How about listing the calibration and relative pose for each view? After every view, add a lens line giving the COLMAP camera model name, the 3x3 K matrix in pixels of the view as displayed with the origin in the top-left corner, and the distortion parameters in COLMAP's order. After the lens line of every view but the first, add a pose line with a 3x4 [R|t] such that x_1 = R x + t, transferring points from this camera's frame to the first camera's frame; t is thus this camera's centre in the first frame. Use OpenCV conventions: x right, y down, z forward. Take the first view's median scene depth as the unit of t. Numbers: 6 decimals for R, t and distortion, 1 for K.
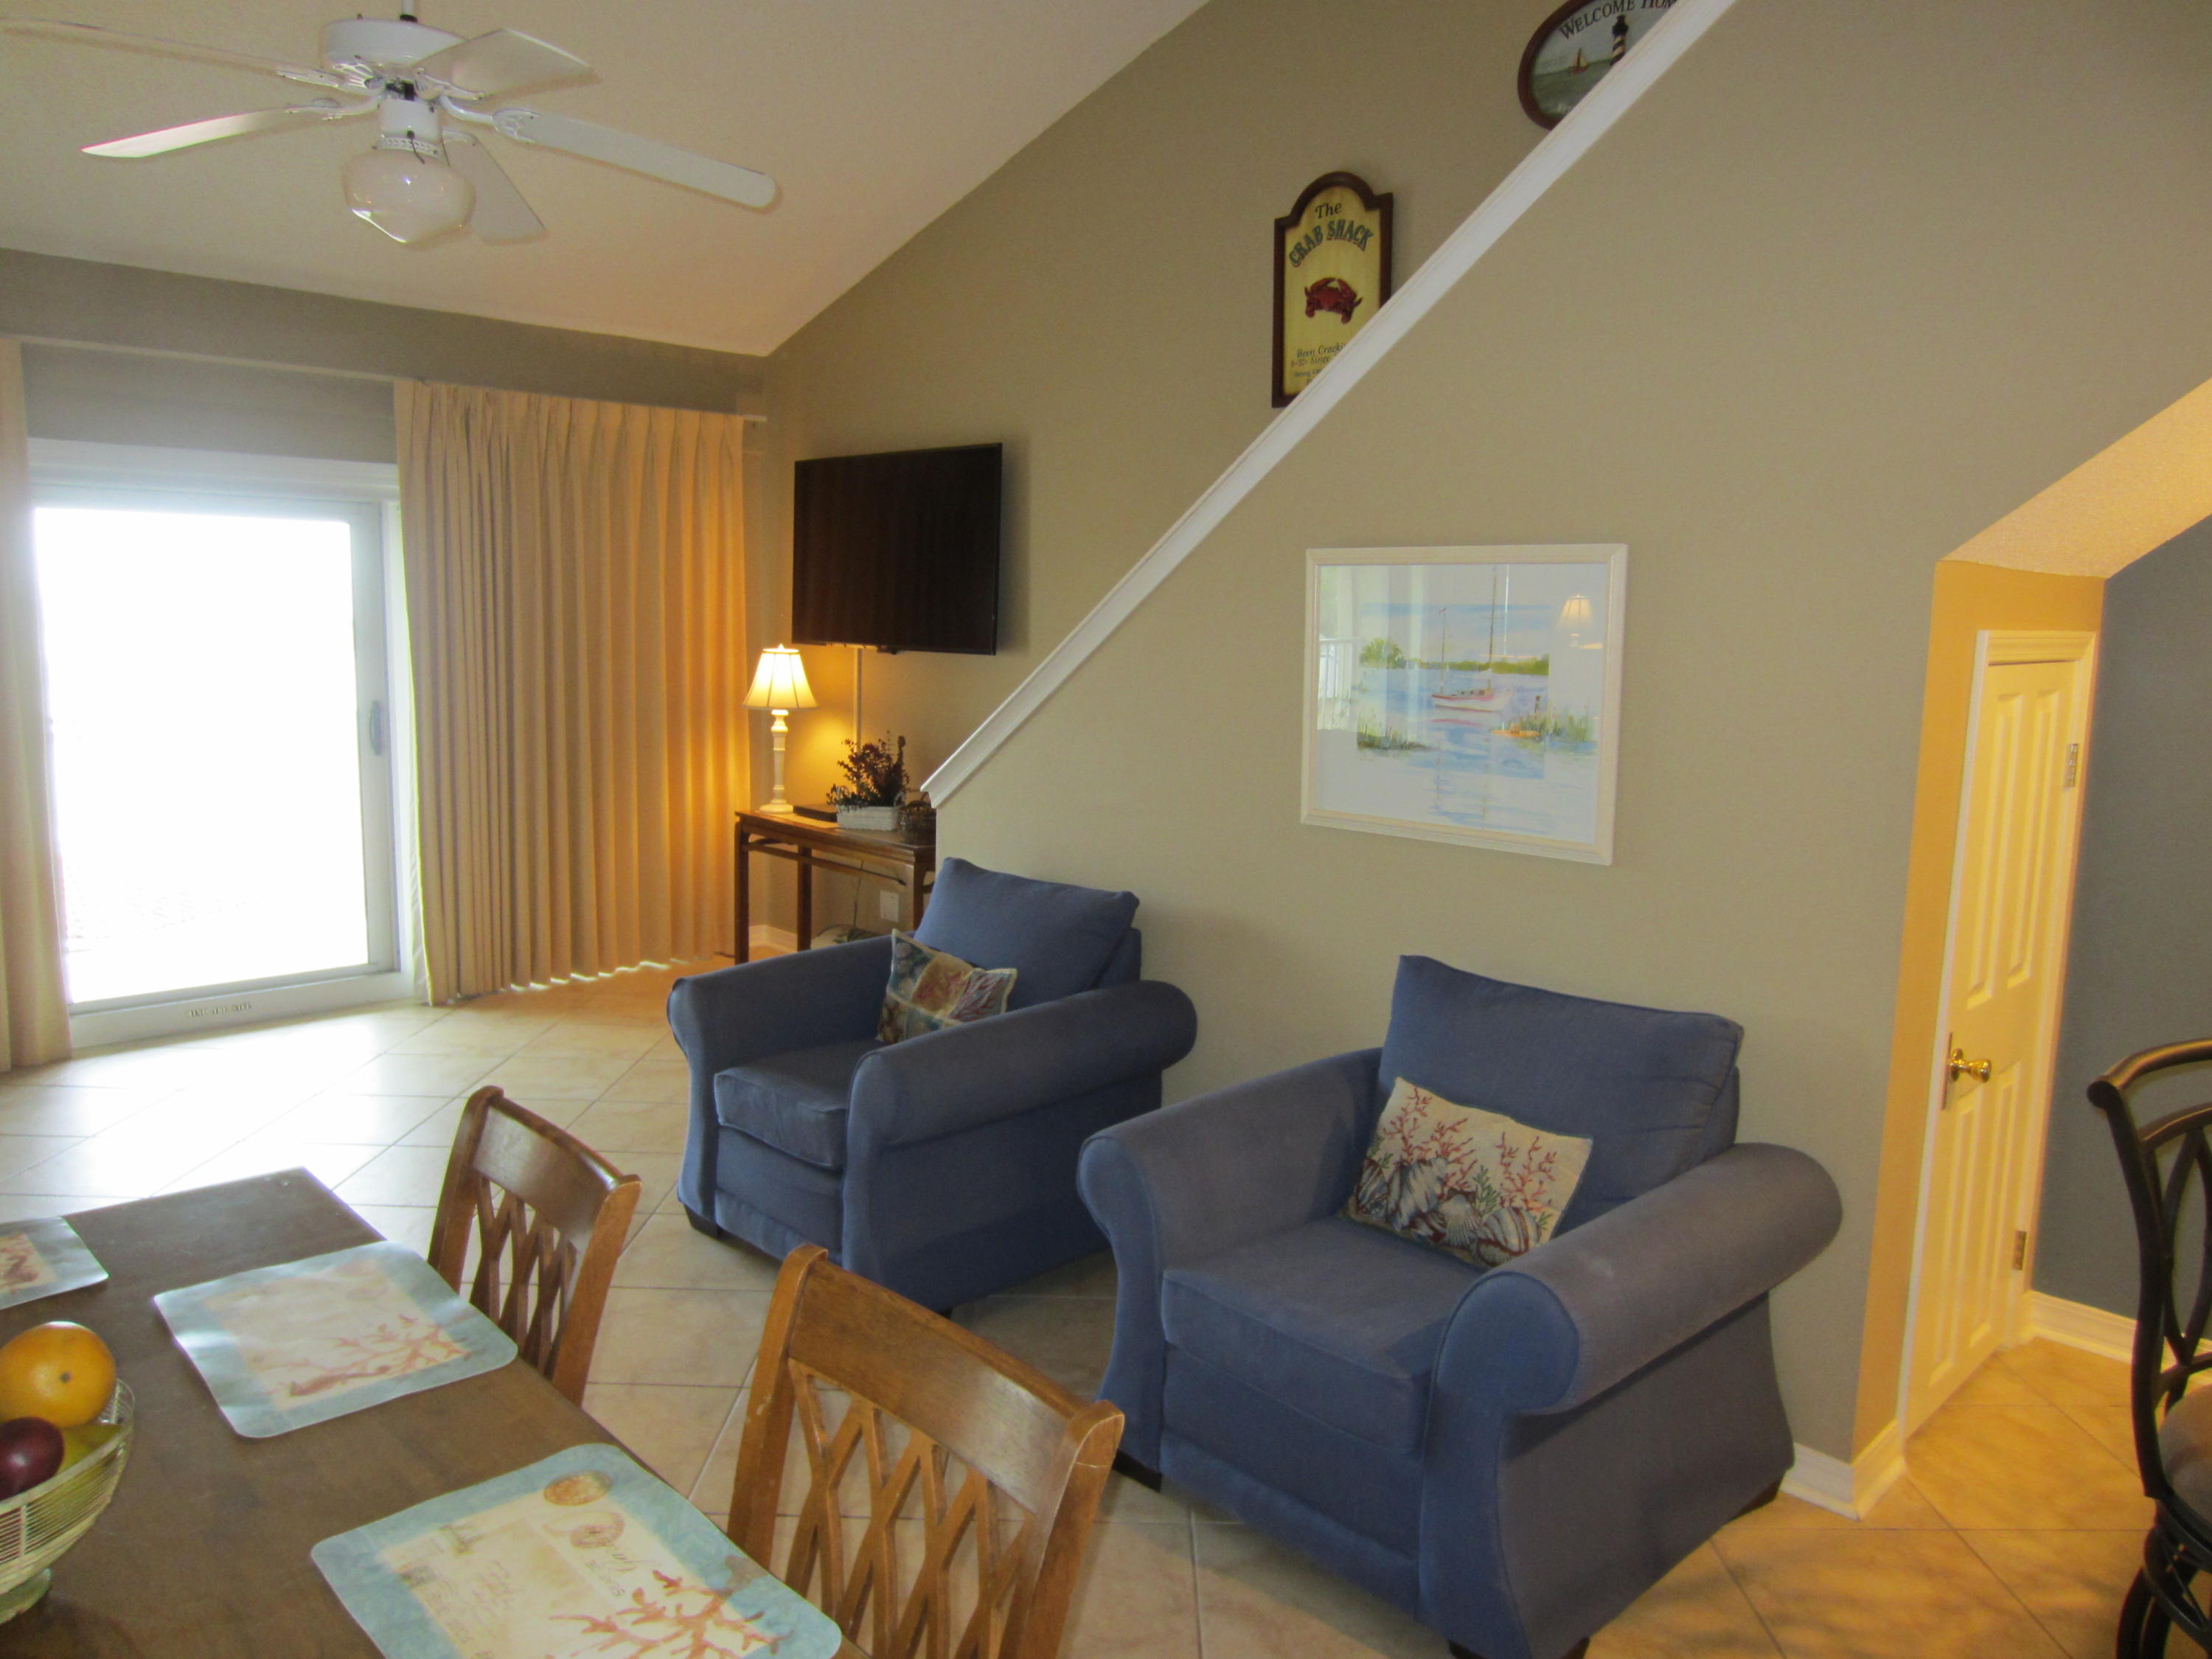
lens RADIAL K [[1571.2, 0, 1123.9], [0, 1571.2, 825.0], [0, 0, 1]] dist [-0.049989, 0.005329]
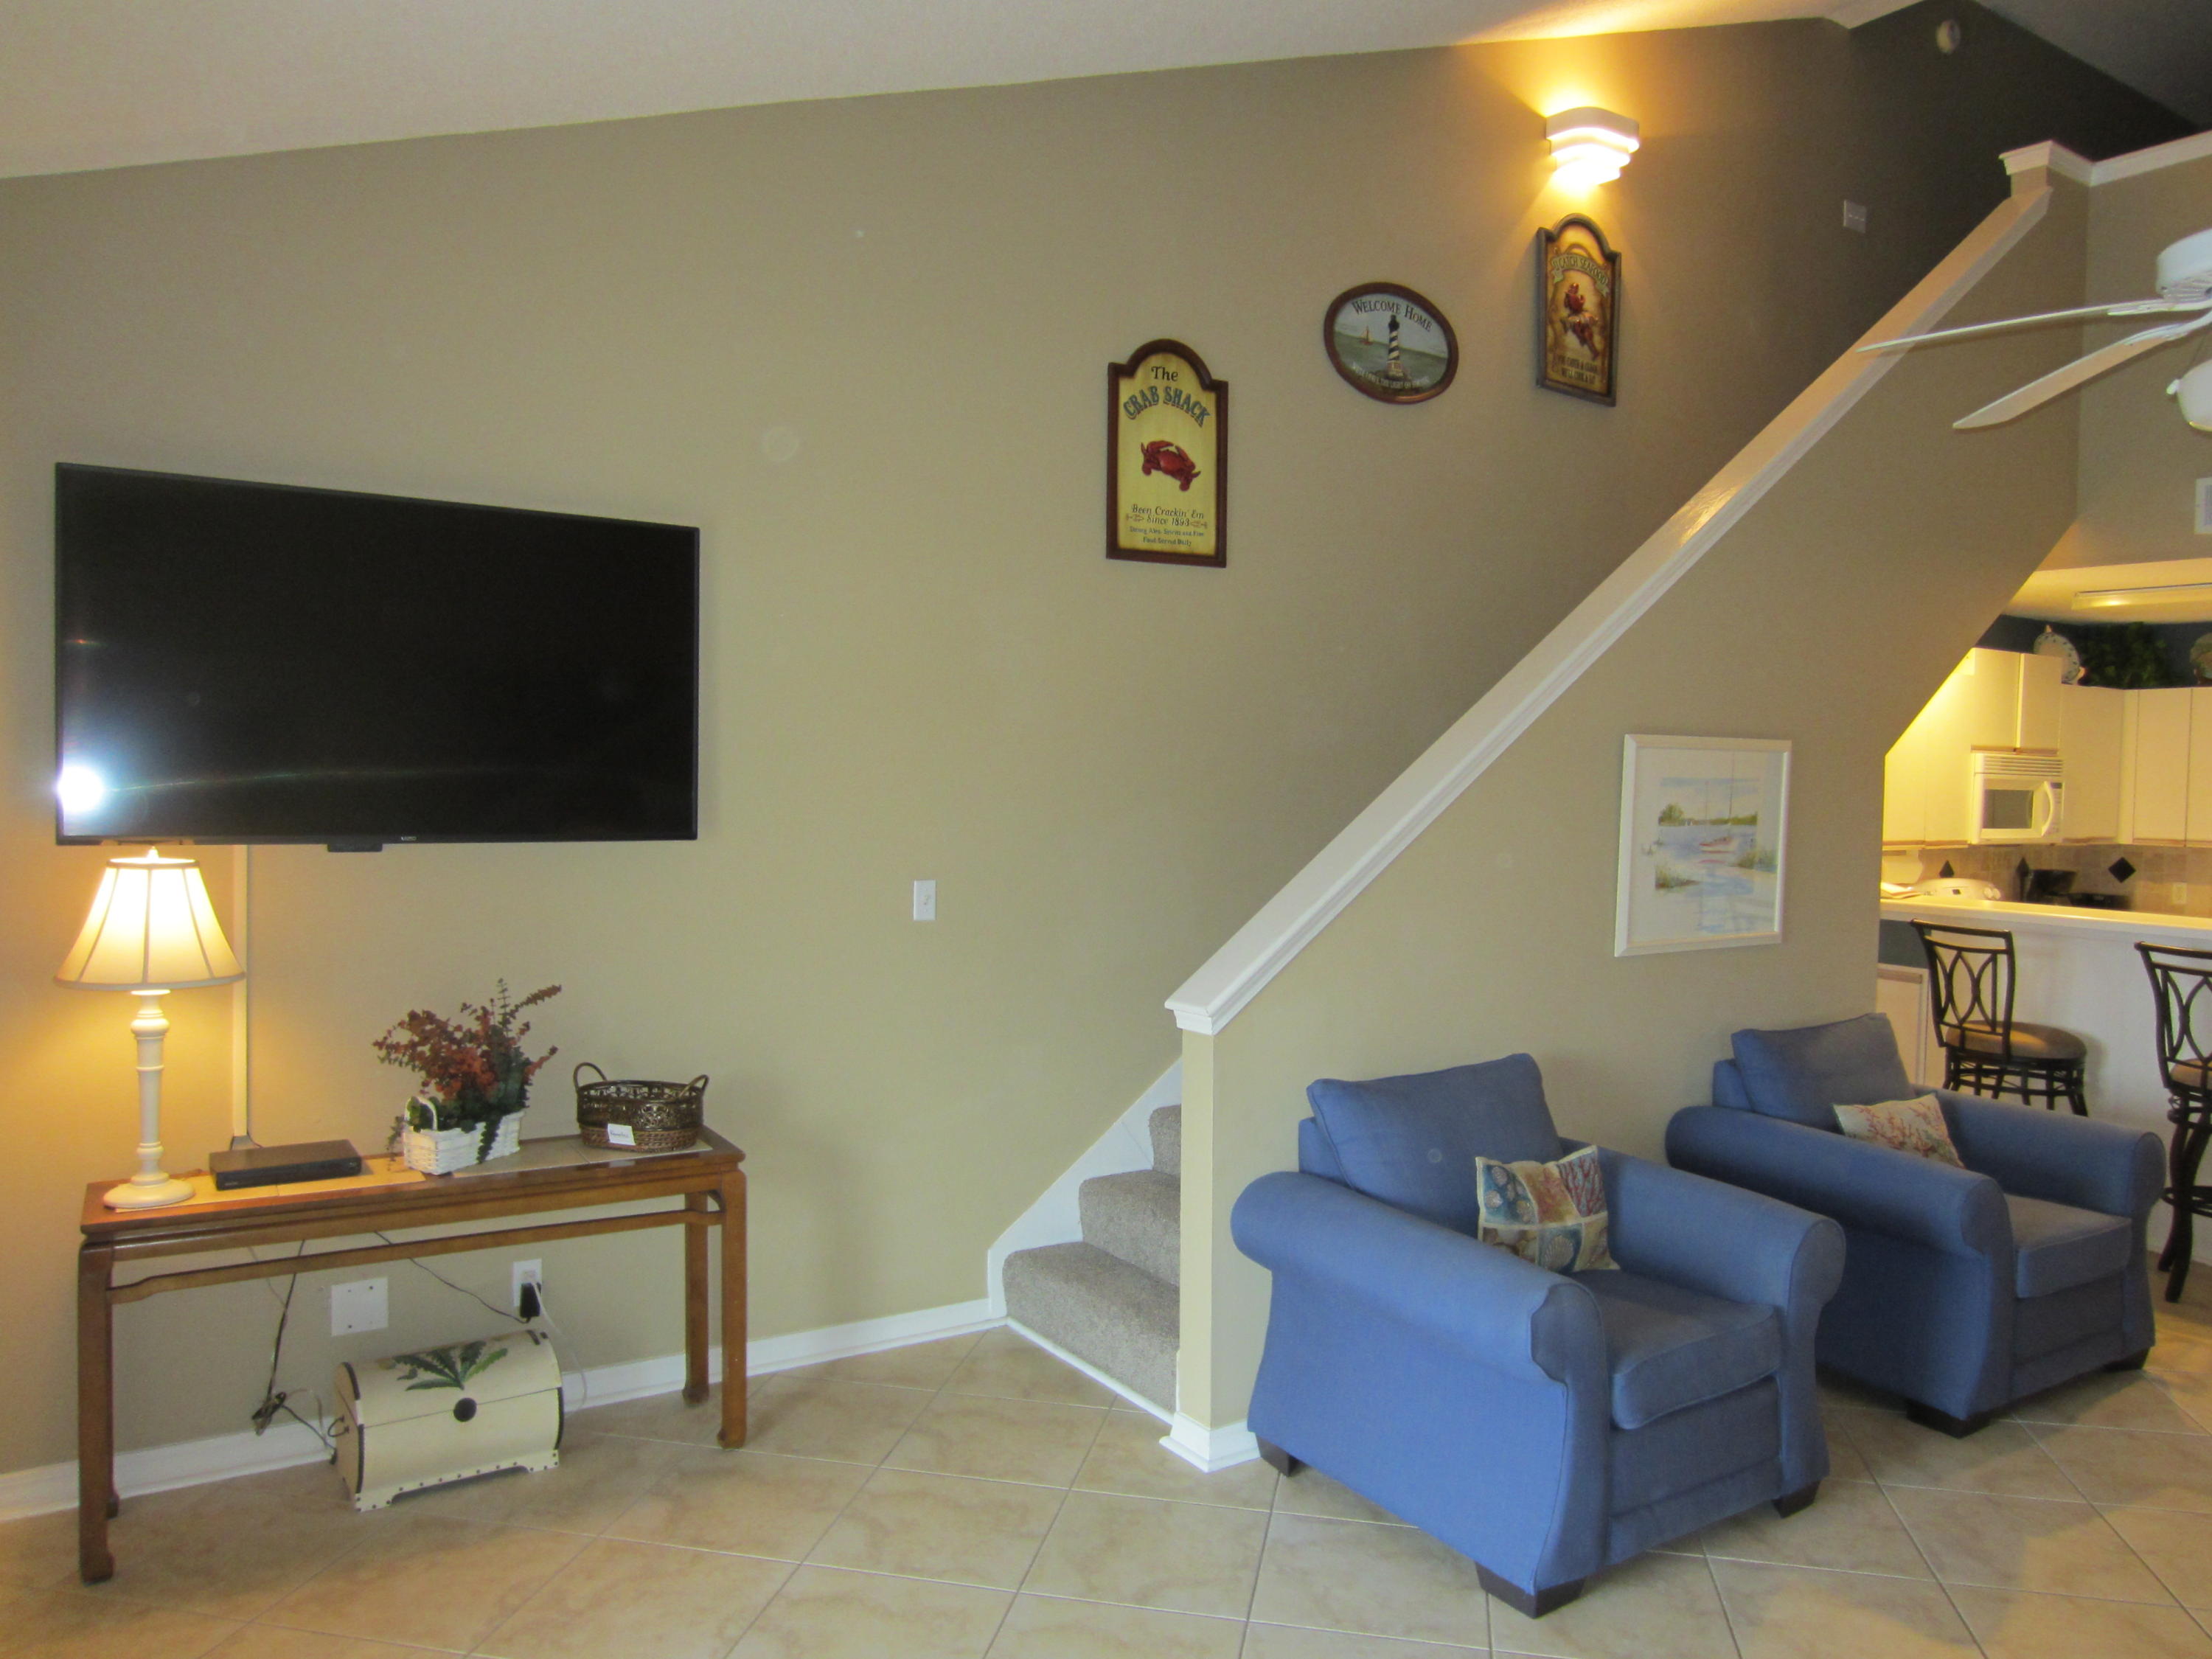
lens RADIAL K [[1571.2, 0, 1123.9], [0, 1571.2, 825.0], [0, 0, 1]] dist [-0.049989, 0.005329]
pose [[0.181722, -0.051092, 0.982022, -0.874288], [0.118954, 0.992458, 0.029623, -0.140908], [-0.976129, 0.111432, 0.186429, 0.871242]]
